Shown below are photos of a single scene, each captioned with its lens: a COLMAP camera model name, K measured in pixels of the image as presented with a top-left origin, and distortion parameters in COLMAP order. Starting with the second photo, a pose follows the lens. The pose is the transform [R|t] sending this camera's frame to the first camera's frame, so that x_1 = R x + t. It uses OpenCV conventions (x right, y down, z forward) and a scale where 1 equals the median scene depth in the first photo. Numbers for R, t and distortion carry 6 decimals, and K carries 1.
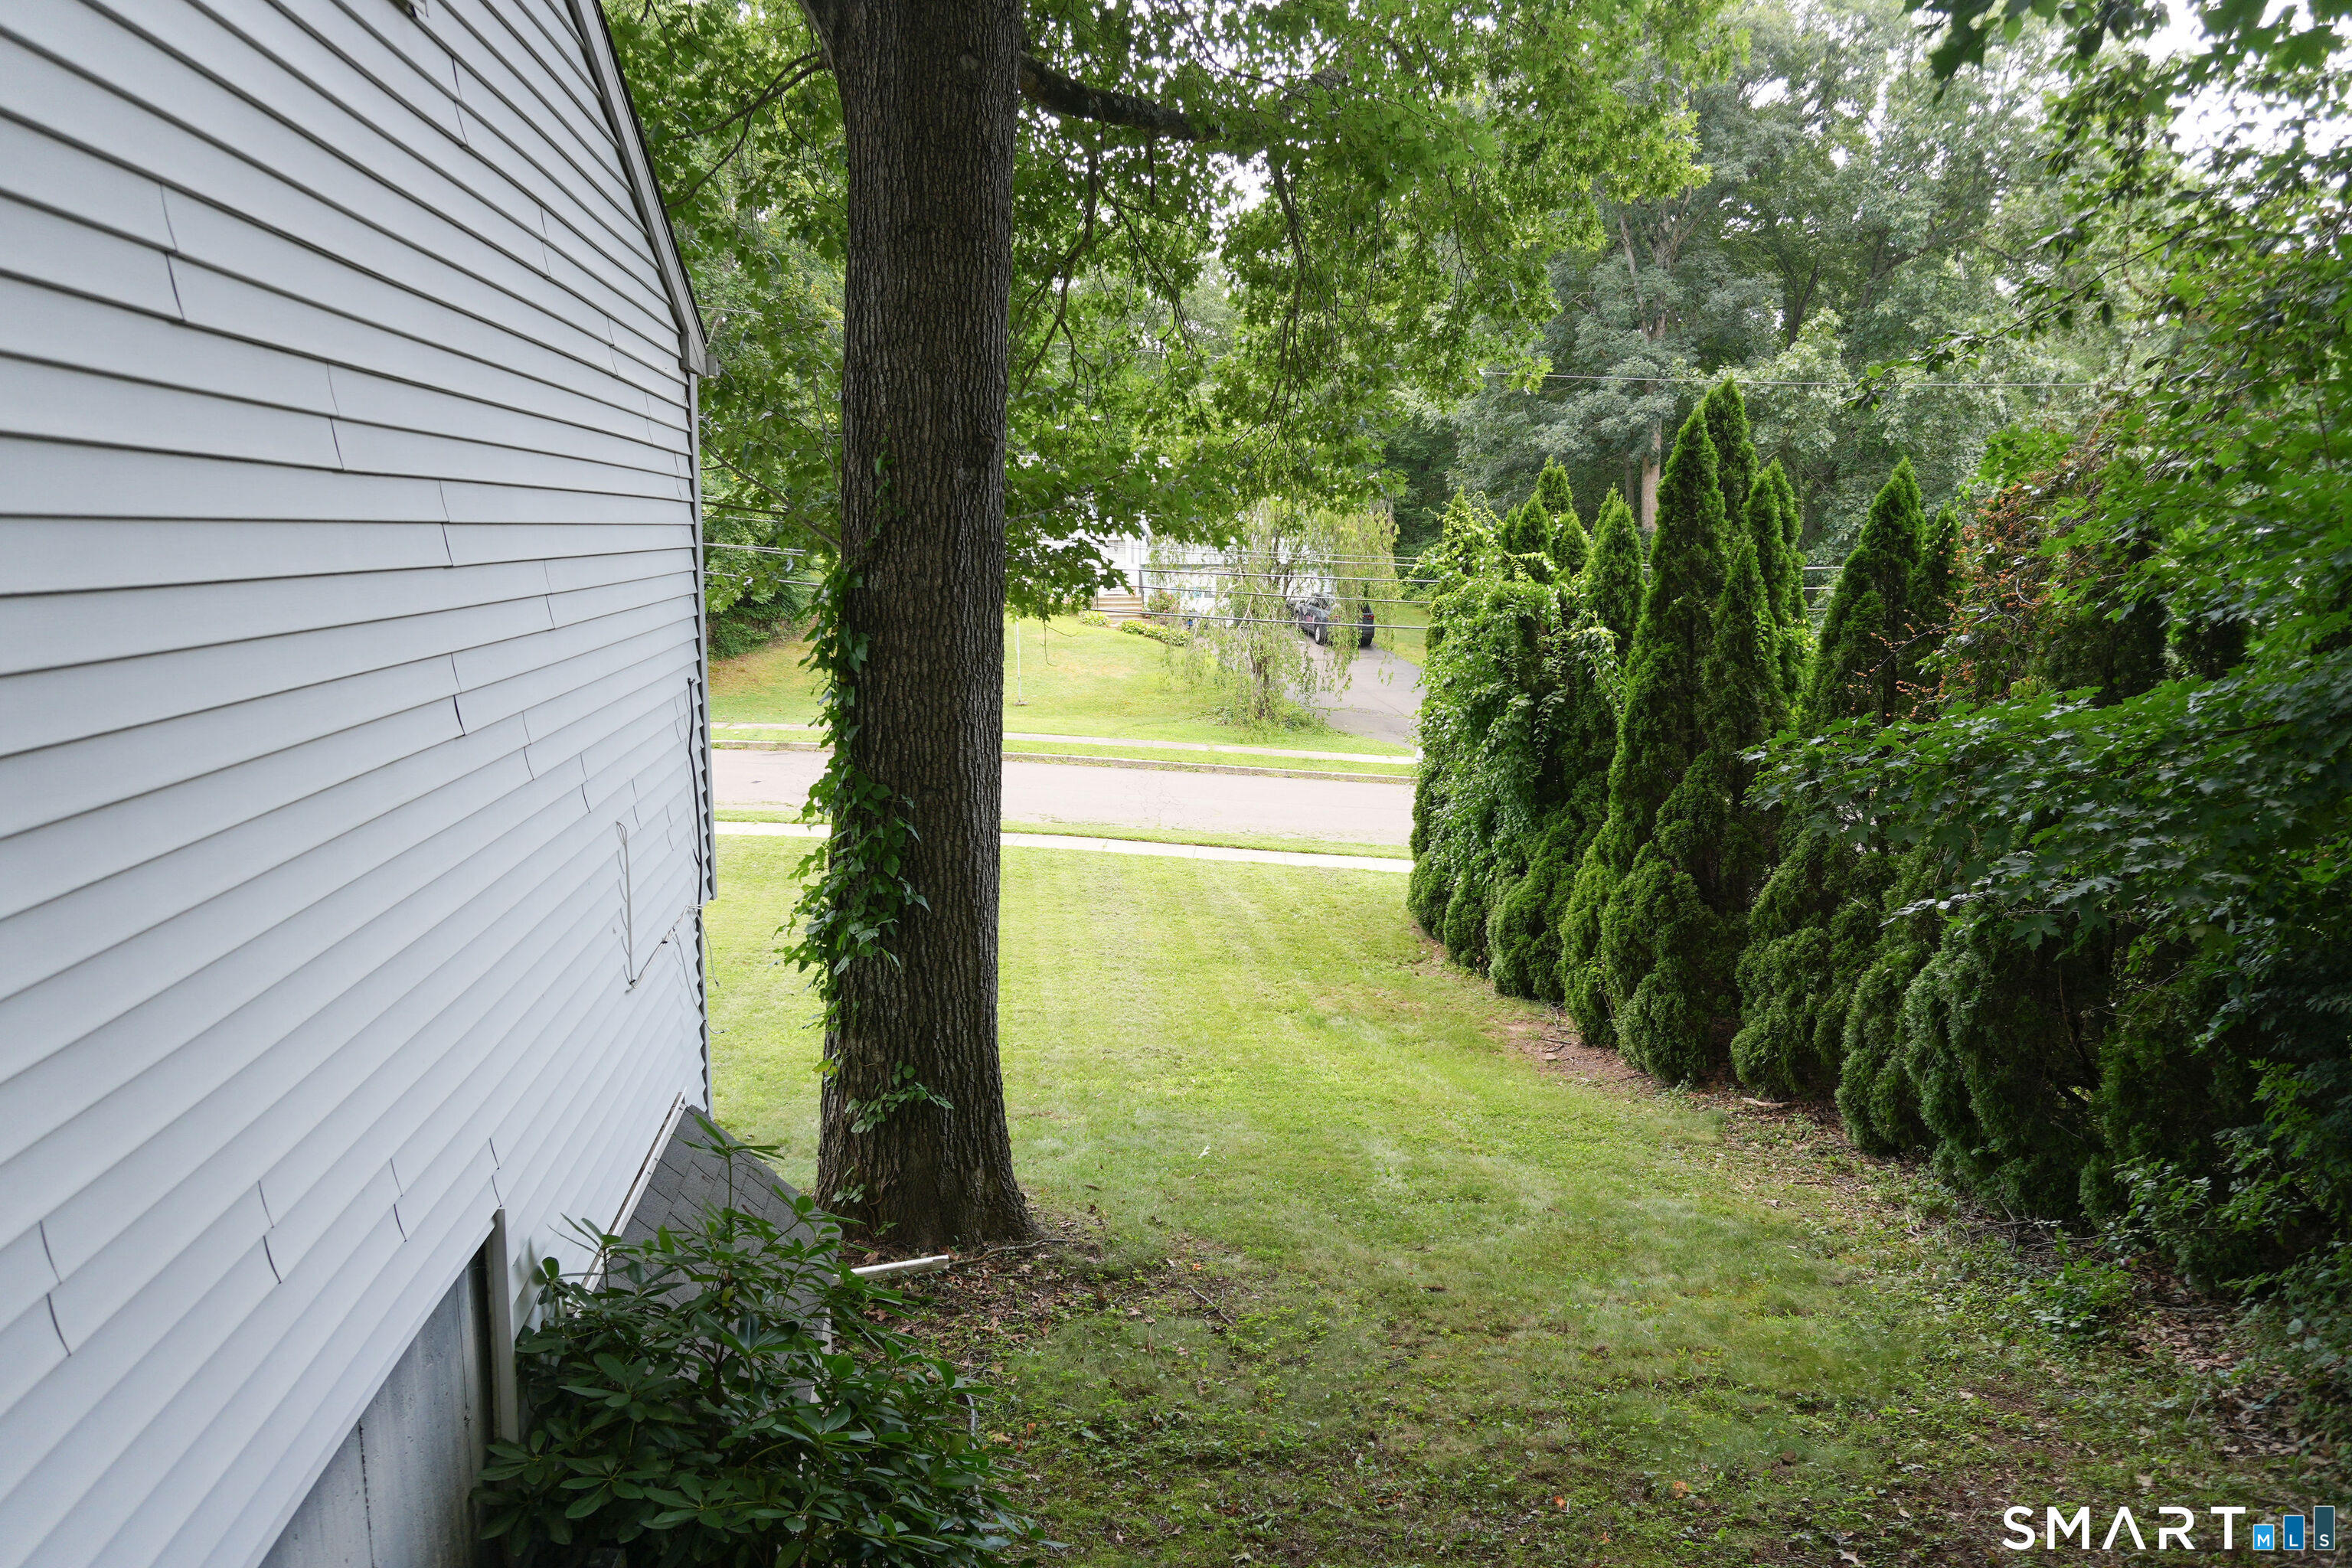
lens RADIAL K [[1569.5, 0, 1176.6], [0, 1569.5, 790.1], [0, 0, 1]] dist [0.006435, -0.005004]
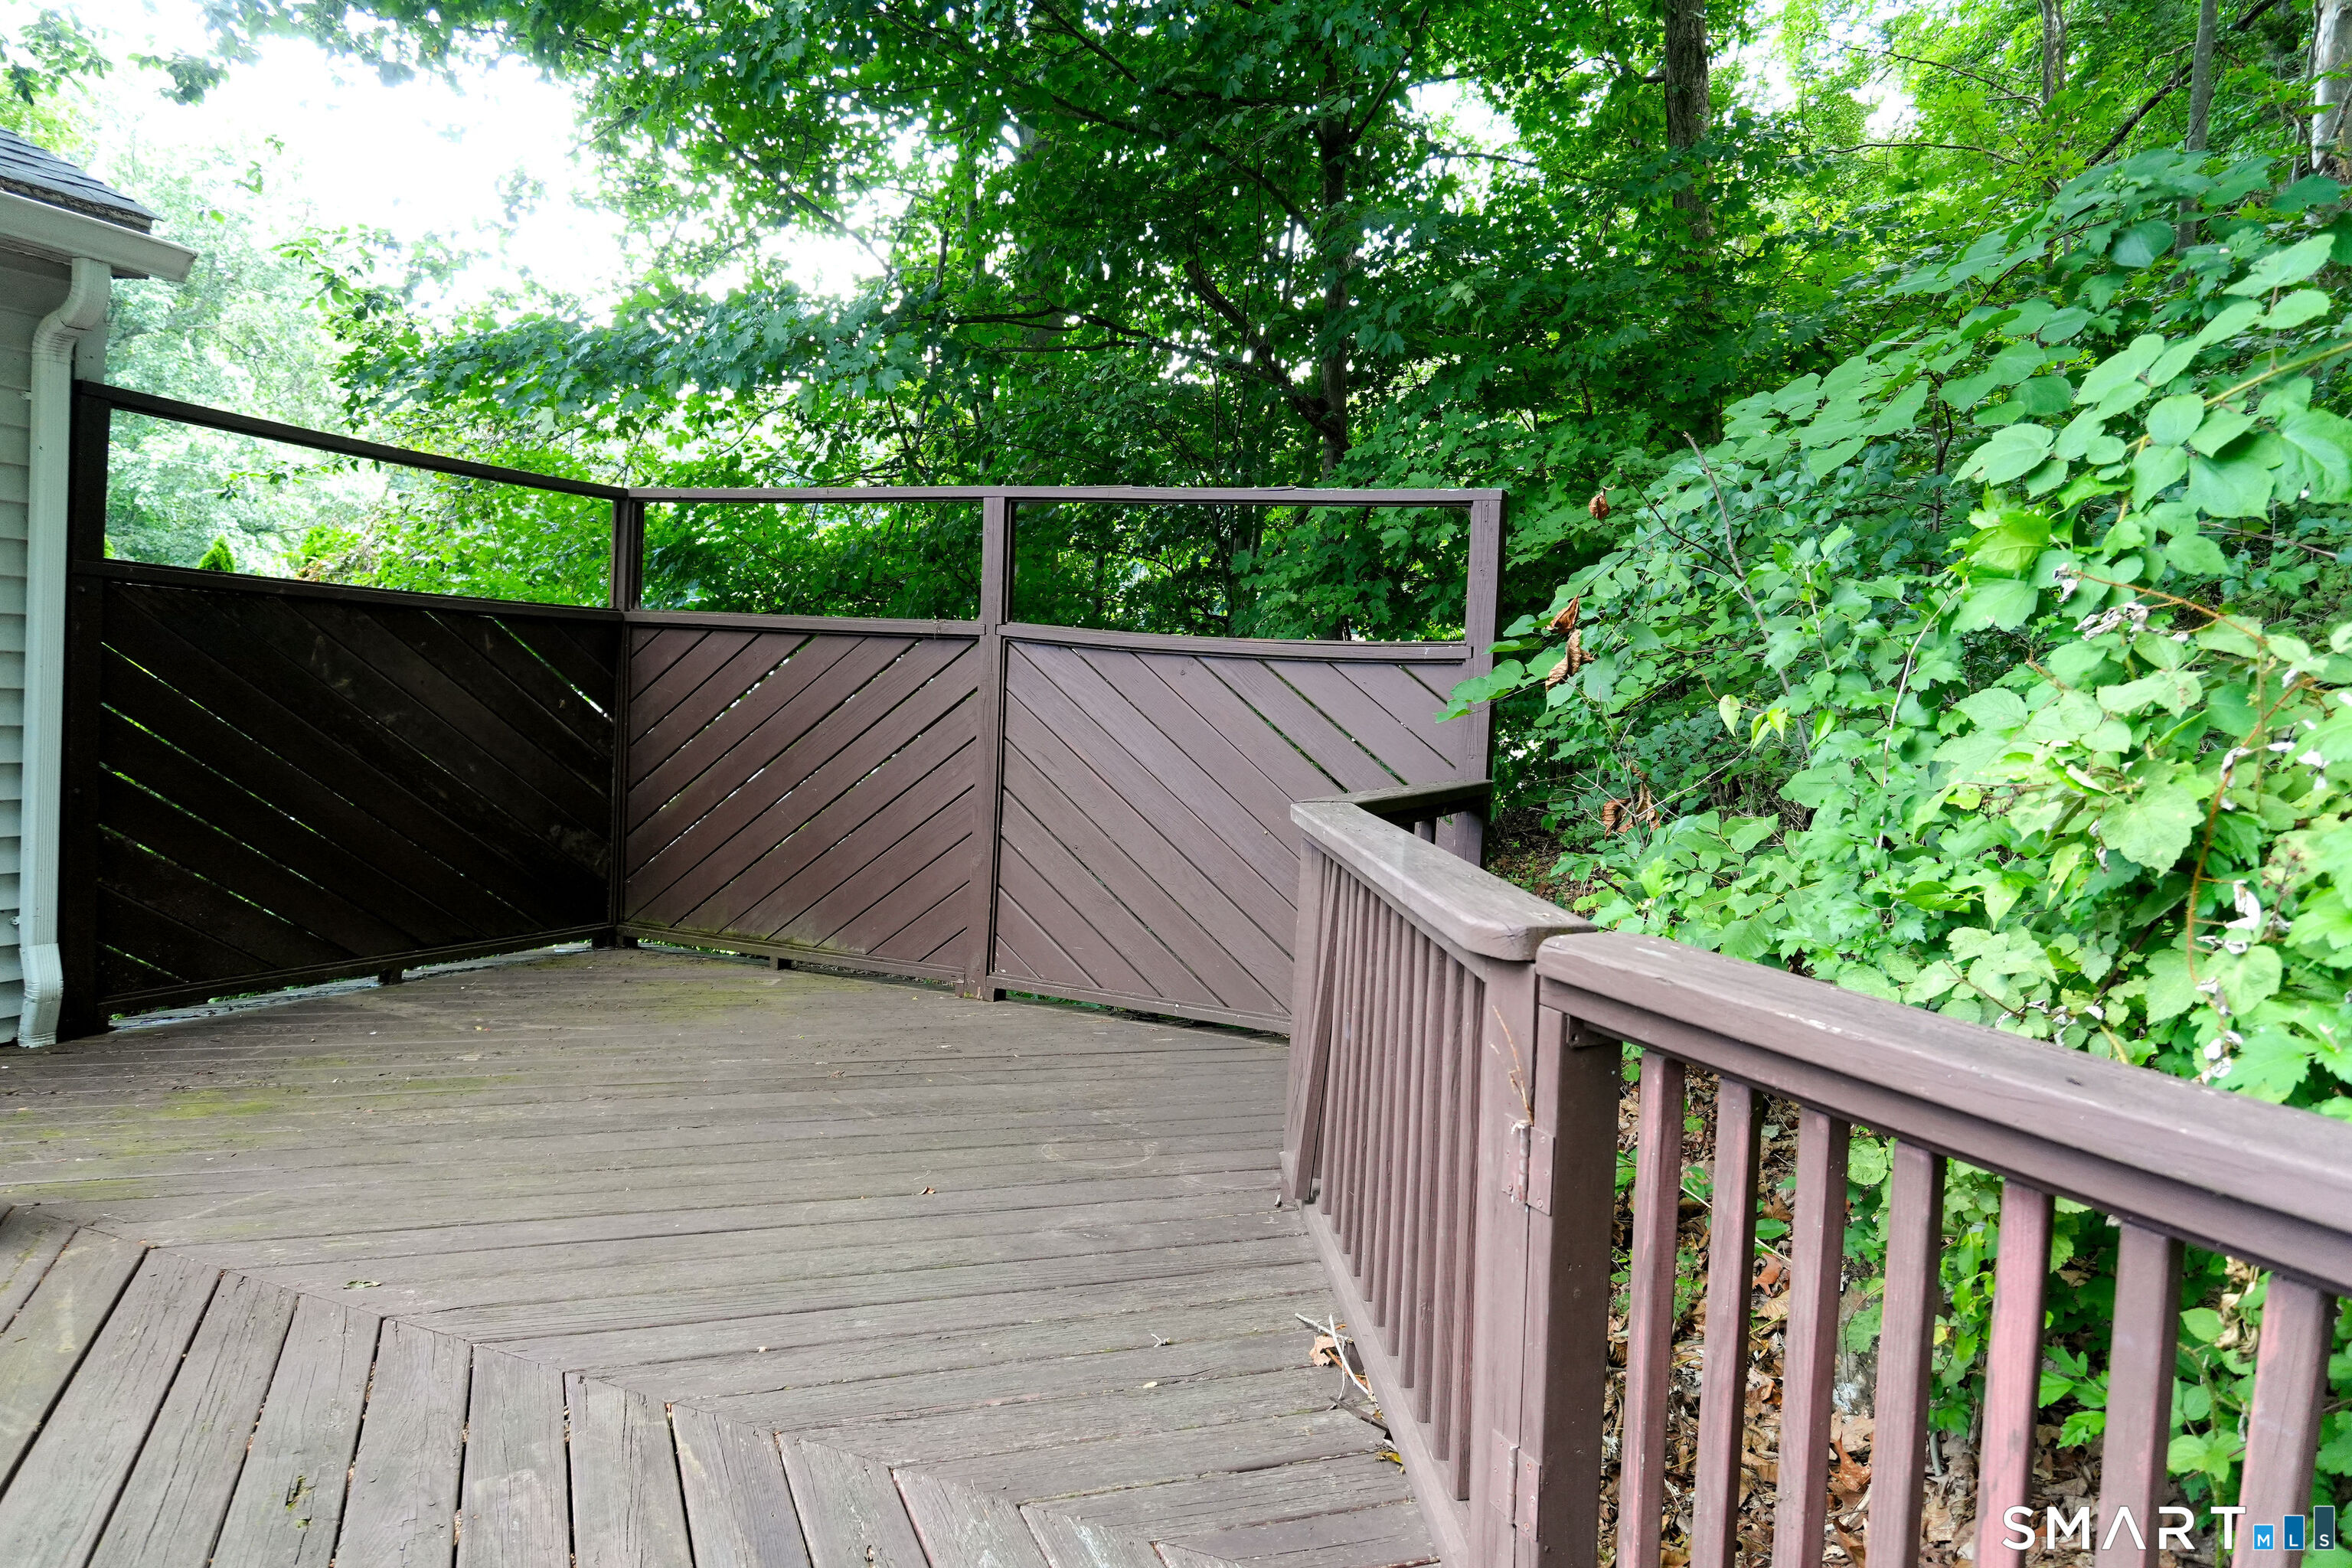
lens RADIAL K [[1569.5, 0, 1177.6], [0, 1569.5, 782.5], [0, 0, 1]] dist [0.006435, -0.005004]
pose [[0.521403, -0.023858, 0.852977, -0.342678], [0.069591, 0.997468, -0.014640, 0.101645], [-0.850468, 0.066993, 0.521743, -0.494251]]
